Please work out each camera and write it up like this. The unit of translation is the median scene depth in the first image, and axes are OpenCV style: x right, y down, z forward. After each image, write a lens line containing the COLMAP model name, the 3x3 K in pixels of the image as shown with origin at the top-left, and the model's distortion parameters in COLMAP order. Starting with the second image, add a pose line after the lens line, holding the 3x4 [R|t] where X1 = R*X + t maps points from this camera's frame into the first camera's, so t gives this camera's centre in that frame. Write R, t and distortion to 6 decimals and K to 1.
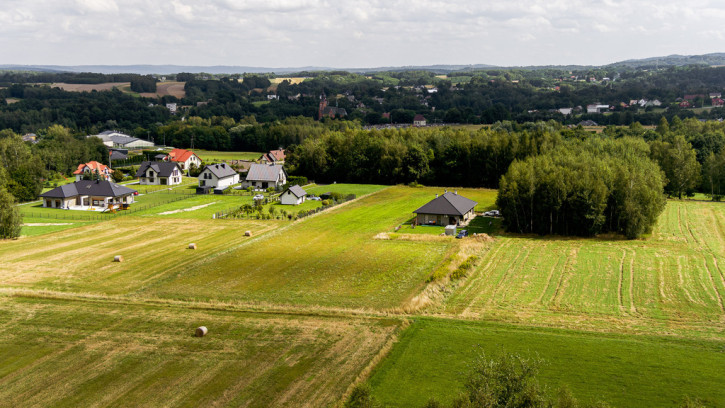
lens RADIAL K [[824.8, 0, 362.4], [0, 824.8, 204.9], [0, 0, 1]] dist [0.177995, 0.000000]
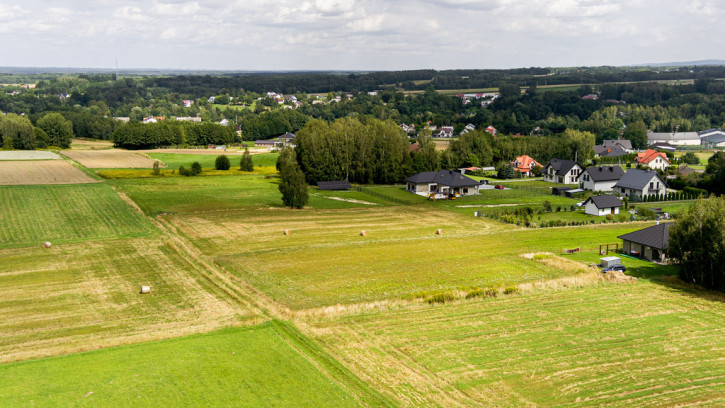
lens RADIAL K [[824.8, 0, 361.3], [0, 824.8, 203.6], [0, 0, 1]] dist [0.177995, 0.000000]
pose [[0.667647, 0.117596, -0.735132, 0.368461], [-0.115079, 0.991879, 0.054151, -0.029373], [0.735530, 0.048444, 0.675758, 0.175519]]
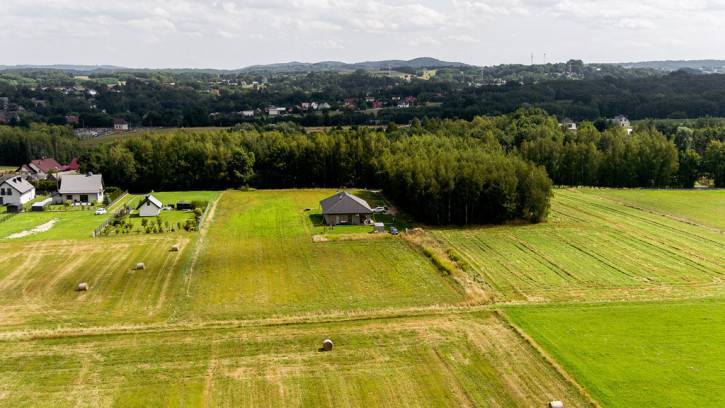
lens RADIAL K [[824.8, 0, 359.0], [0, 824.8, 202.5], [0, 0, 1]] dist [0.177995, 0.000000]
pose [[0.909334, -0.062529, 0.411343, -0.229478], [0.065049, 0.997851, 0.007884, -0.007218], [-0.410951, 0.019588, 0.911447, 0.047108]]
